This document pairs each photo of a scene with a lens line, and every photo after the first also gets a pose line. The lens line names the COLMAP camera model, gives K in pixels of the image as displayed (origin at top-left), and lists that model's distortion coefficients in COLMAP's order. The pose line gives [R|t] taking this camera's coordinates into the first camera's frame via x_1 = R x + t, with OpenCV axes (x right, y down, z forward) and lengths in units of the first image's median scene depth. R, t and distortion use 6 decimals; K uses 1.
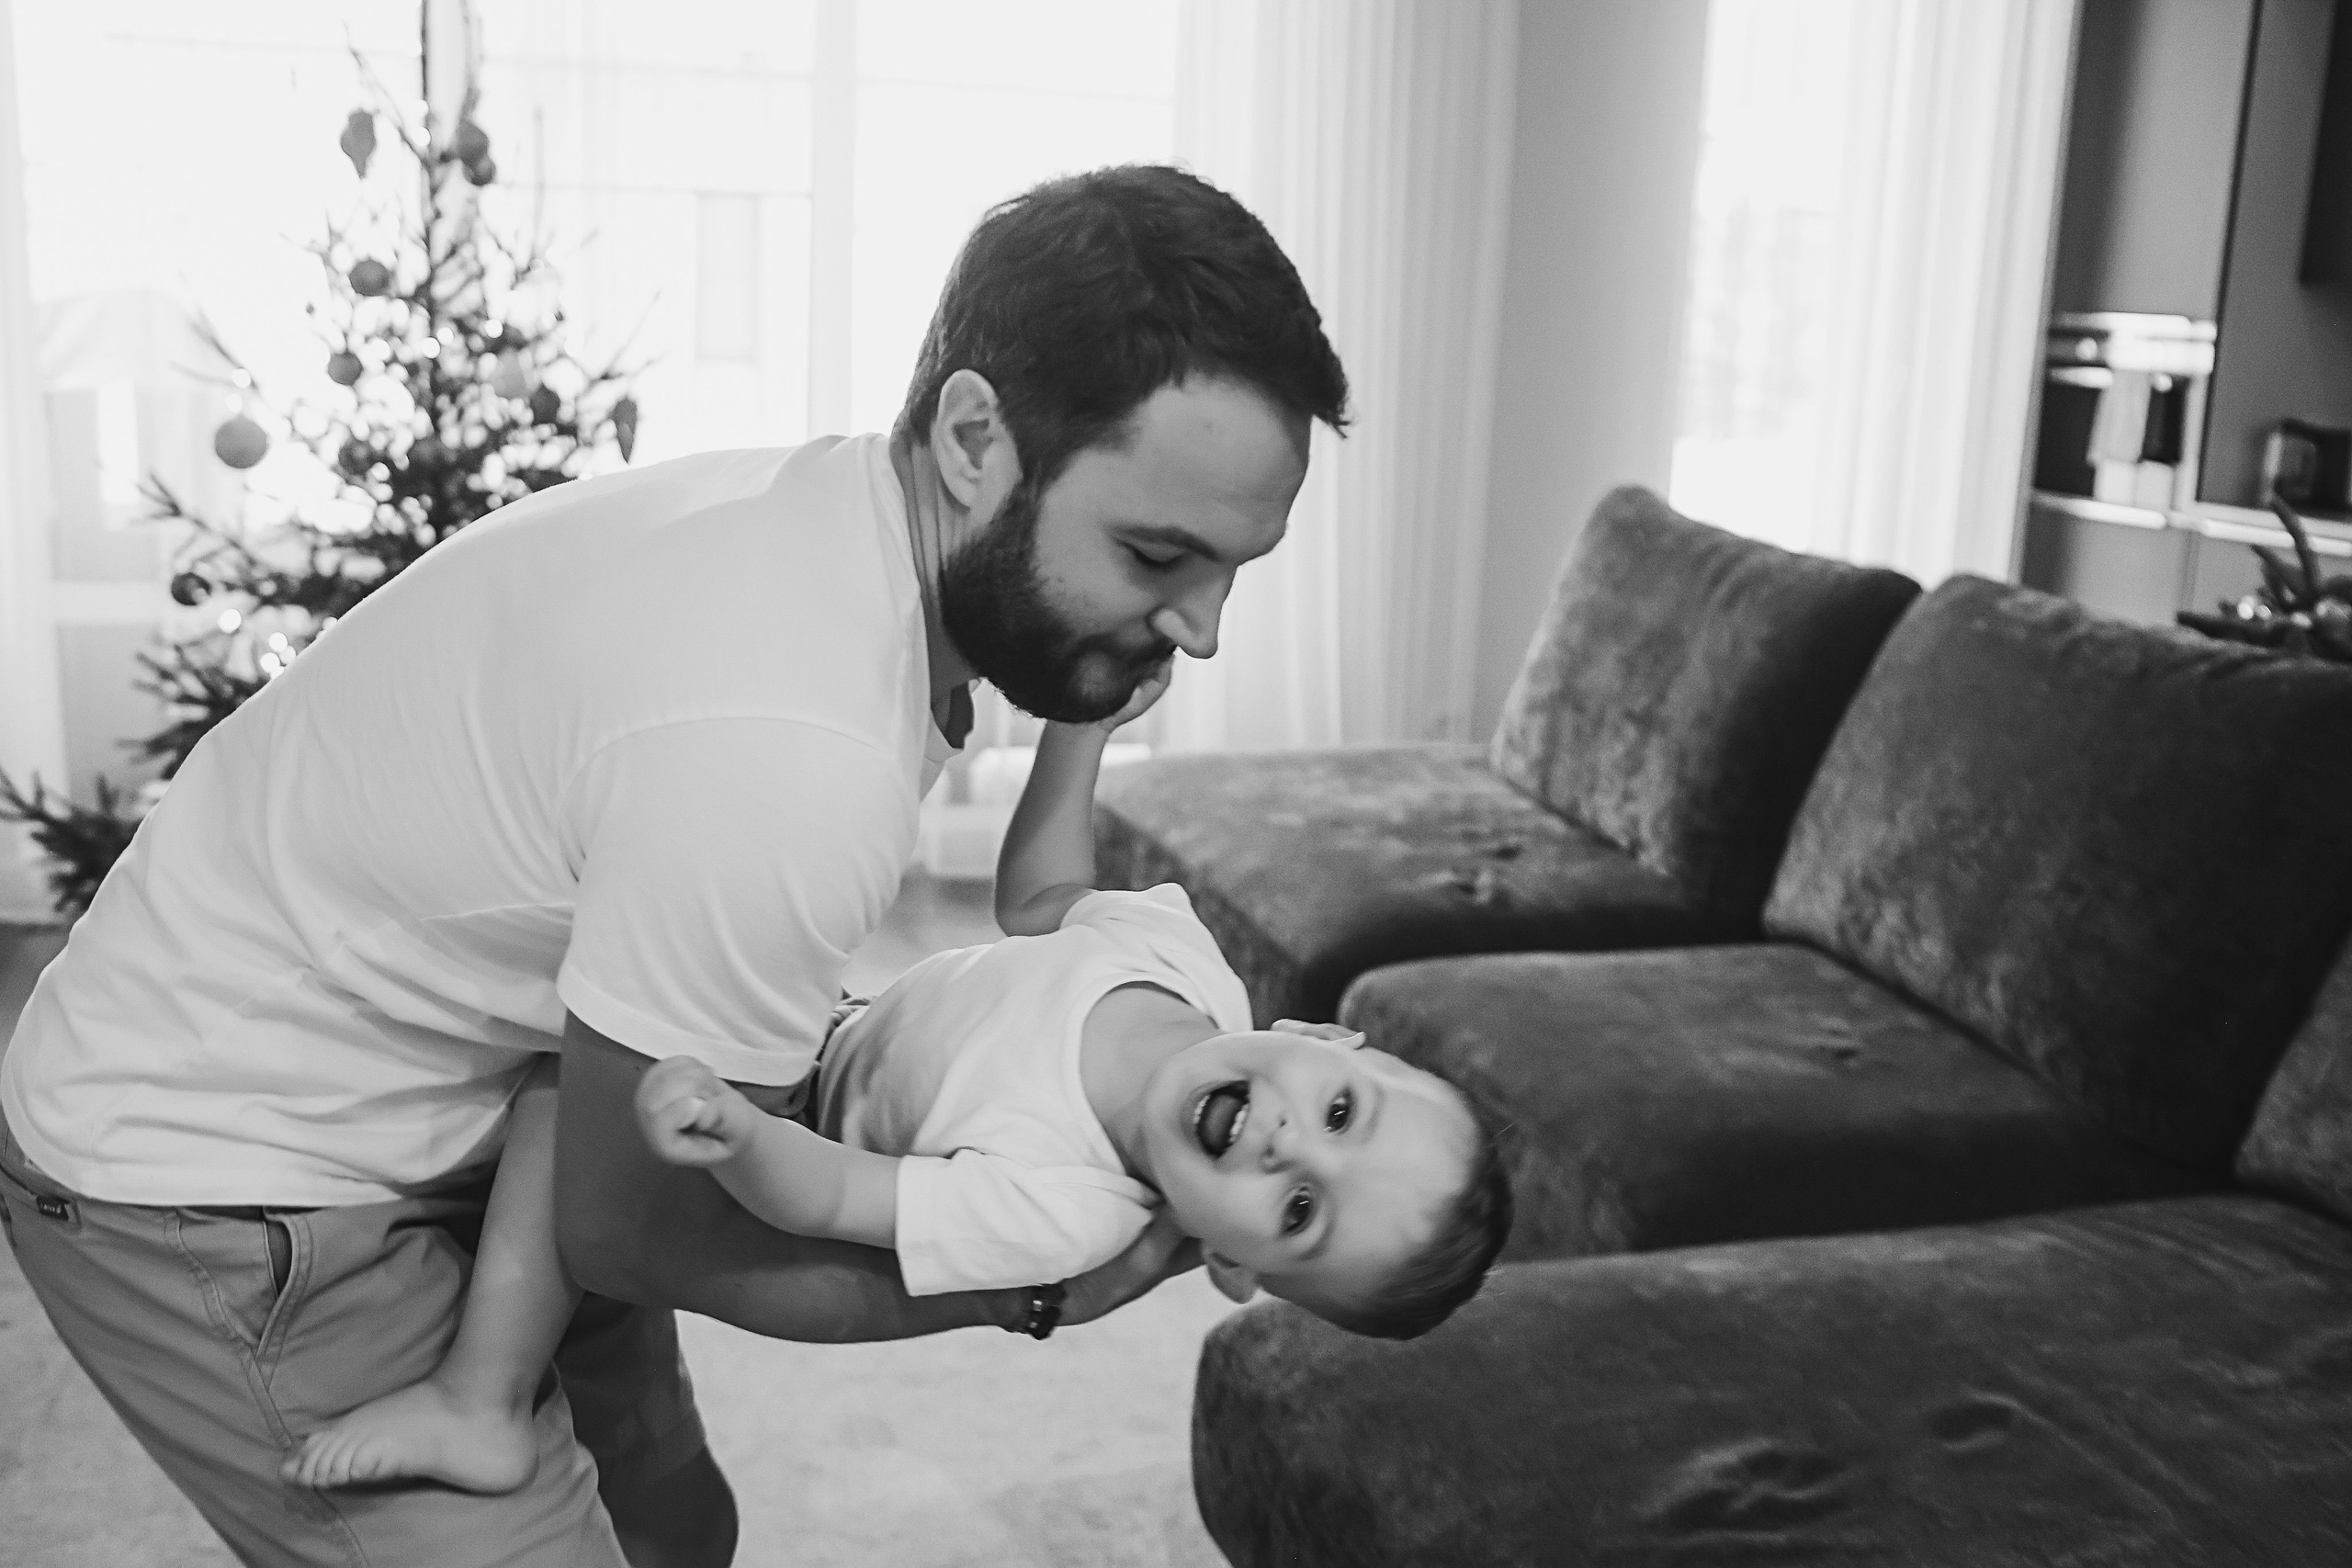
lens RADIAL K [[2420.8, 0, 1176.0], [0, 2420.8, 784.0], [0, 0, 1]] dist [-0.099841, 0.265981]
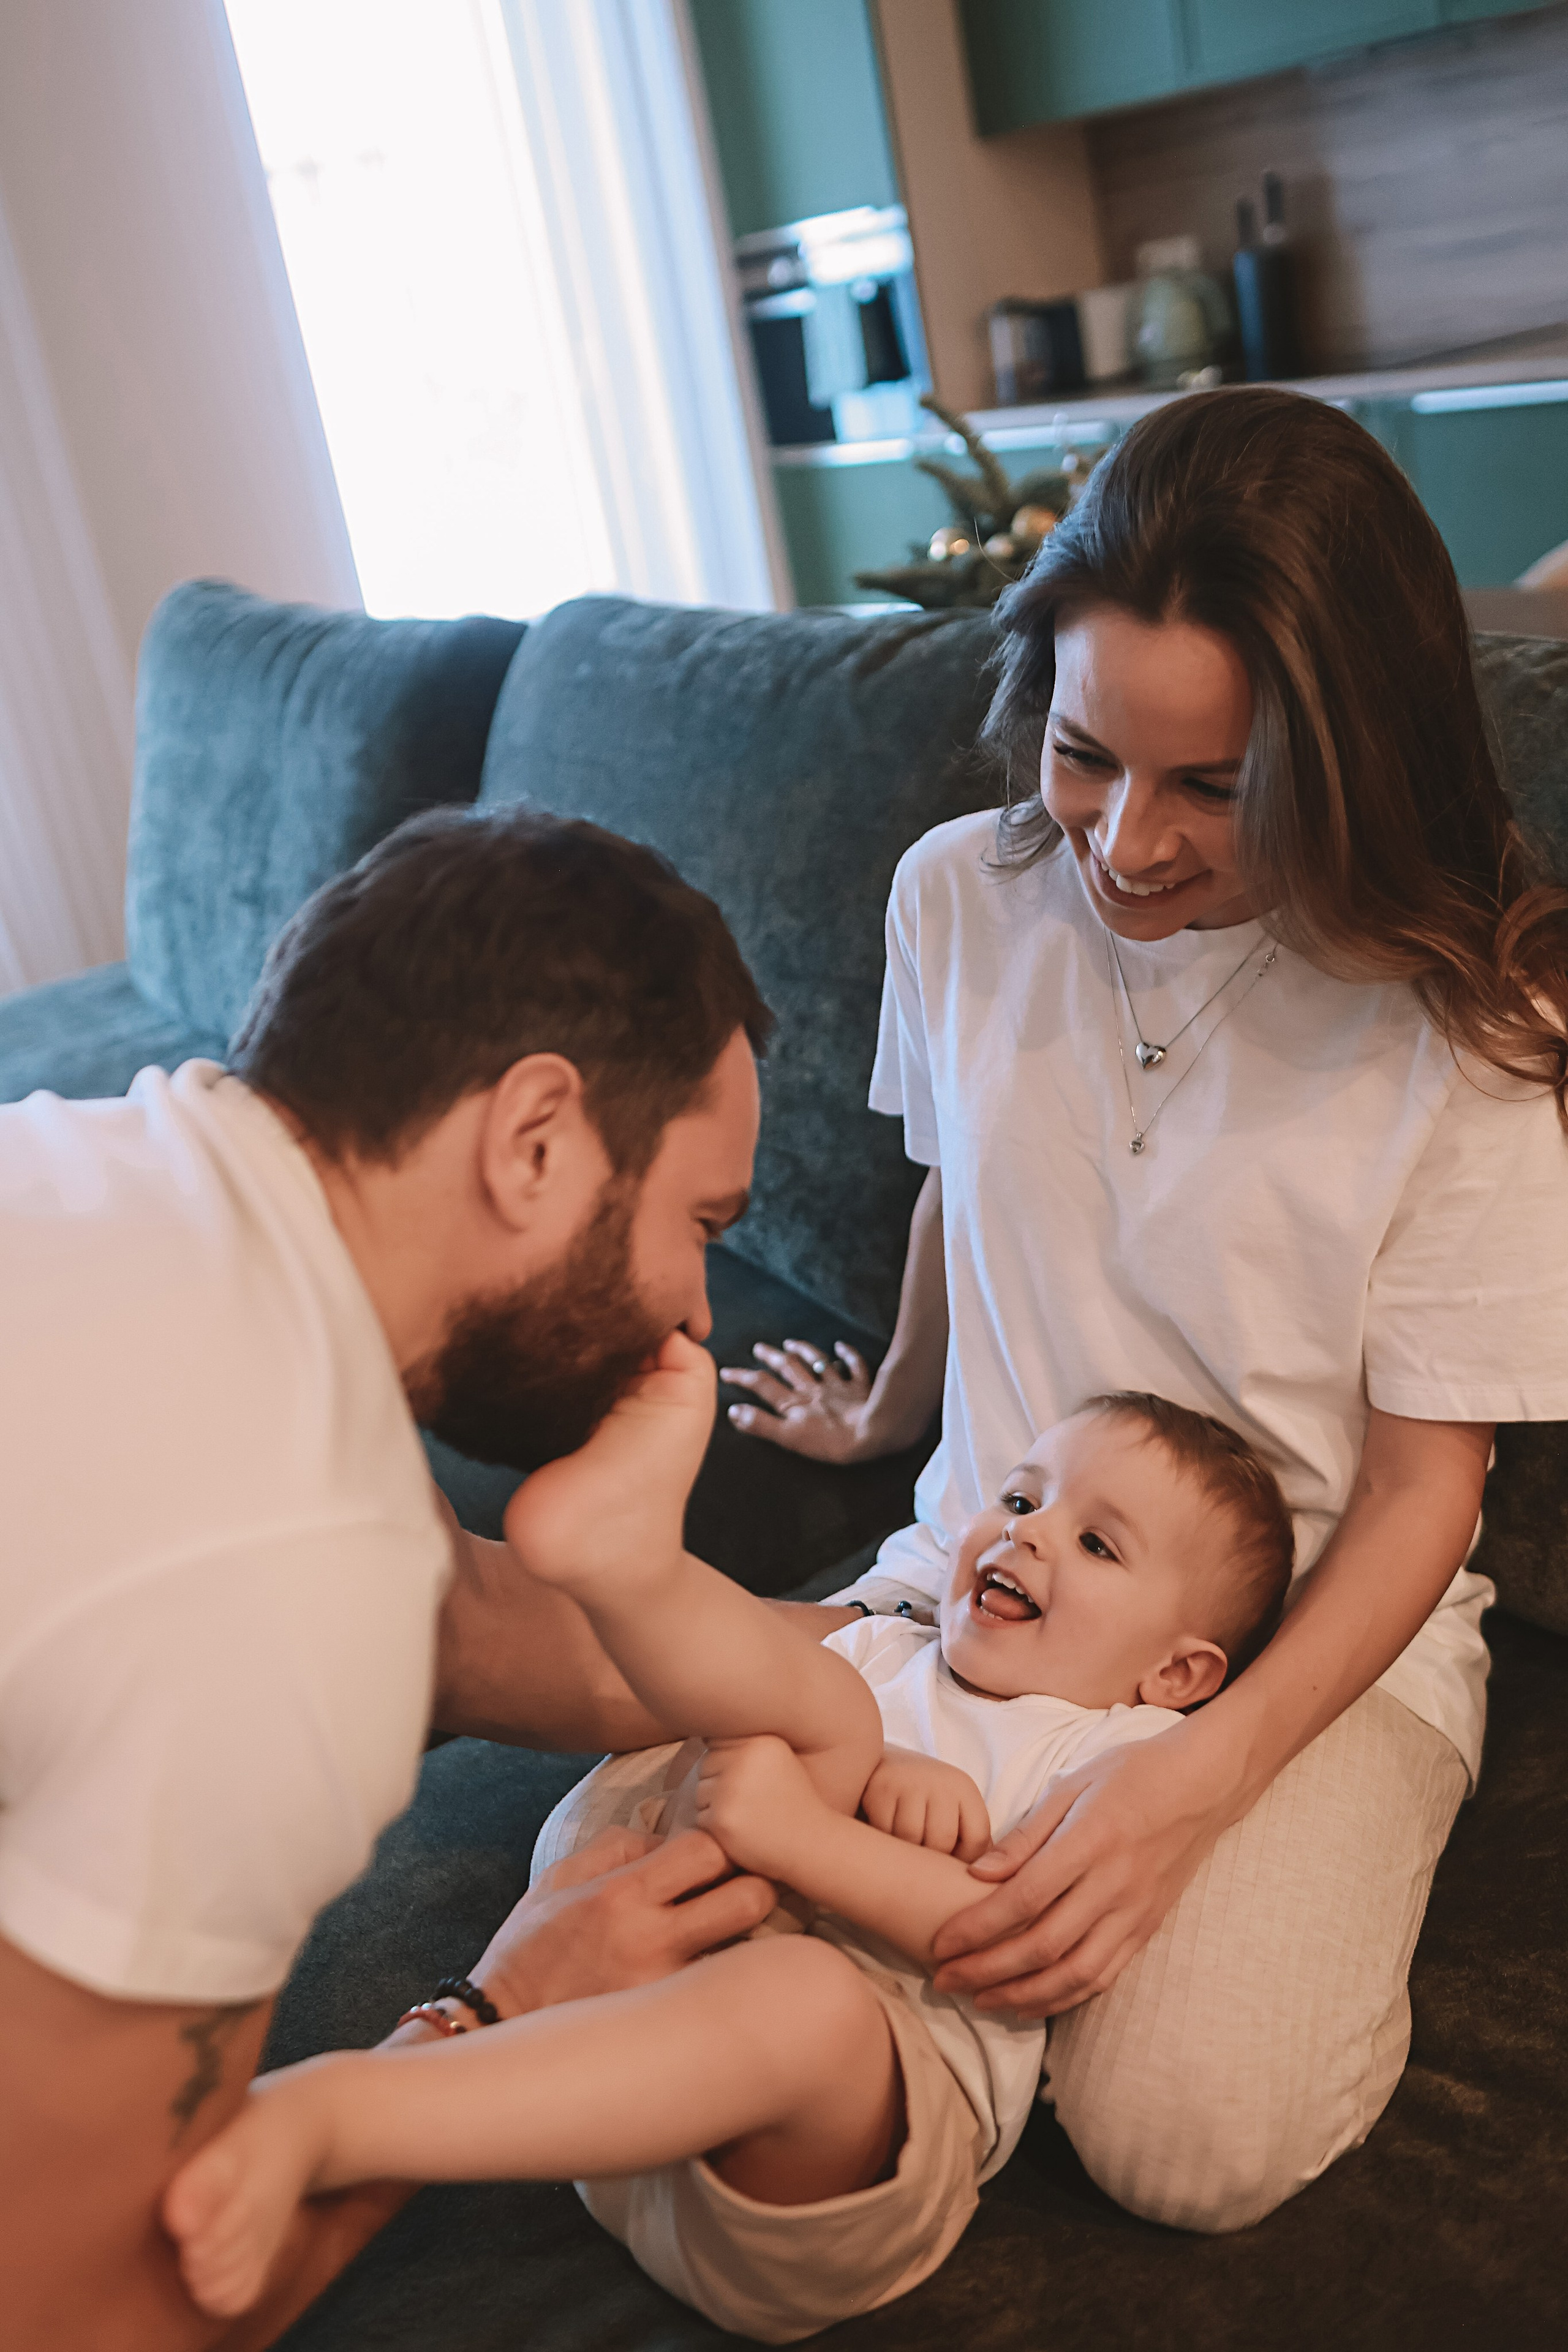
lens RADIAL K [[2421.0, 0, 784.0], [0, 2421.0, 1176.0], [0, 0, 1]] dist [-0.099841, 0.265981]
pose [[0.925779, -0.309720, 0.216812, 0.161740], [0.279723, 0.946938, 0.158311, -0.017899], [-0.254339, -0.085914, 0.963291, 0.246816]]
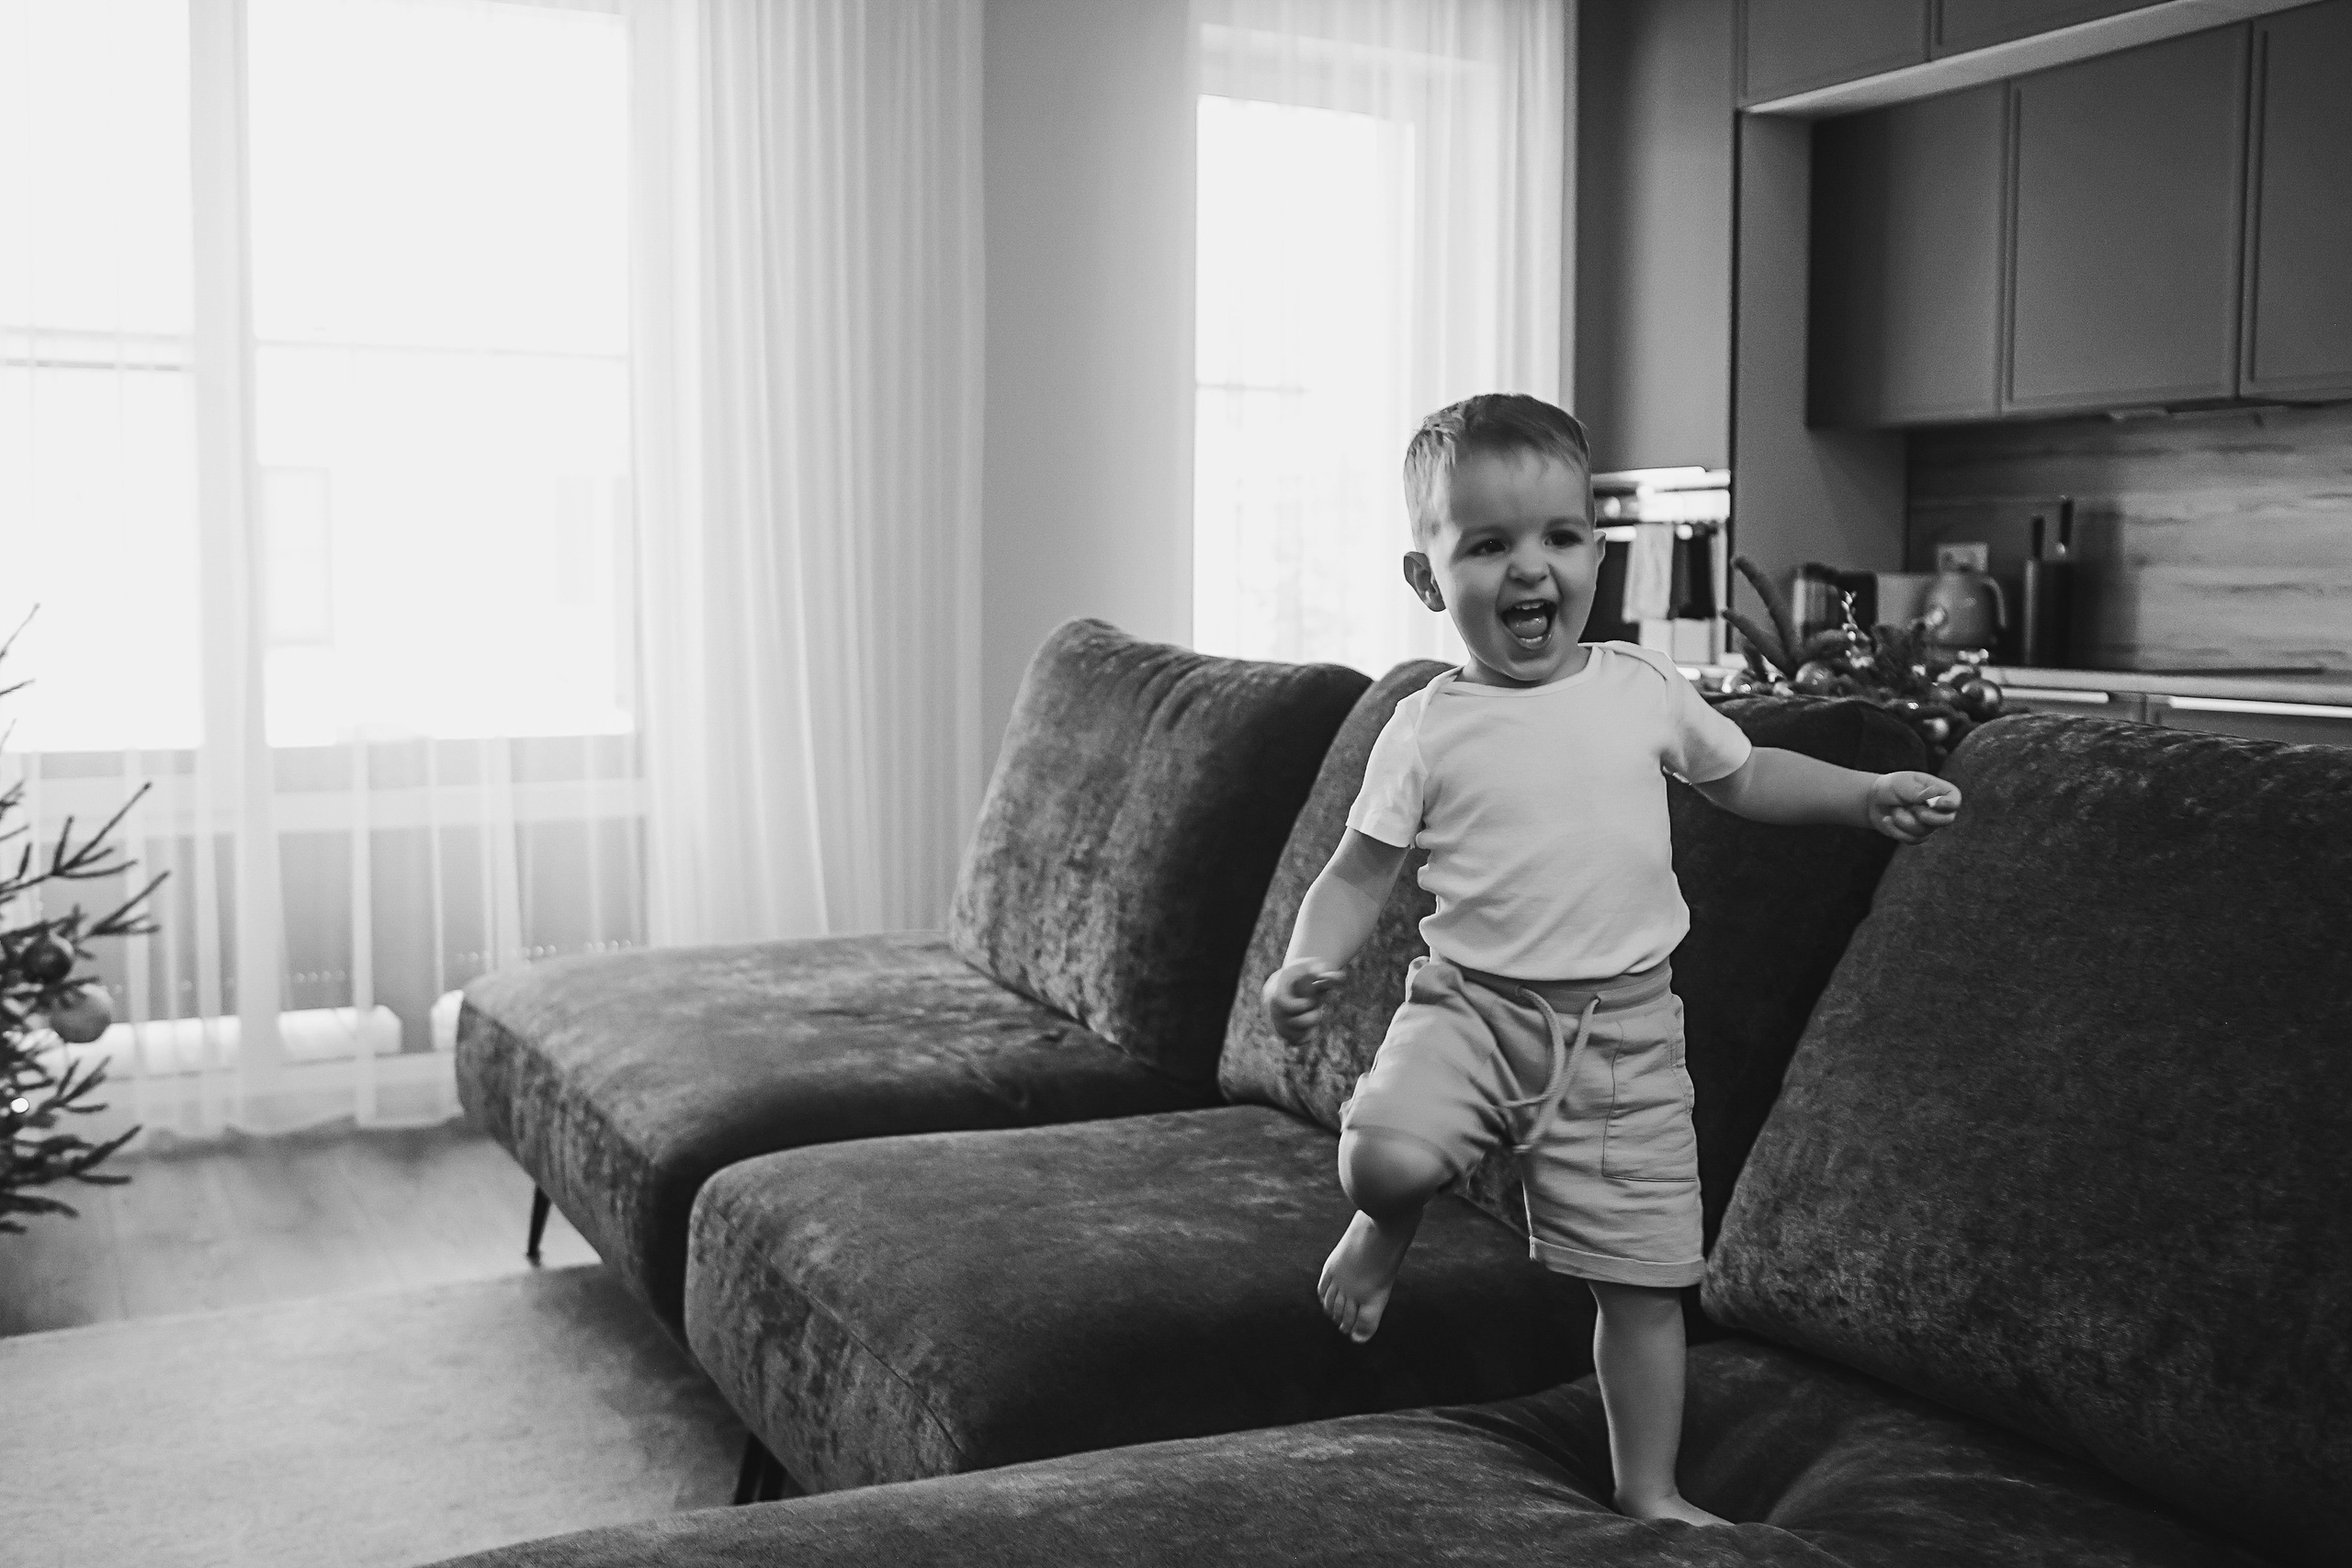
lens RADIAL K [[2420.8, 0, 1176.0], [0, 2420.8, 784.0], [0, 0, 1]] dist [-0.099841, 0.265981]
pose [[0.988401, -0.049755, 0.143487, 0.105485], [0.066032, 0.991624, -0.111002, 0.043601], [-0.136762, 0.119189, 0.983407, 0.143205]]
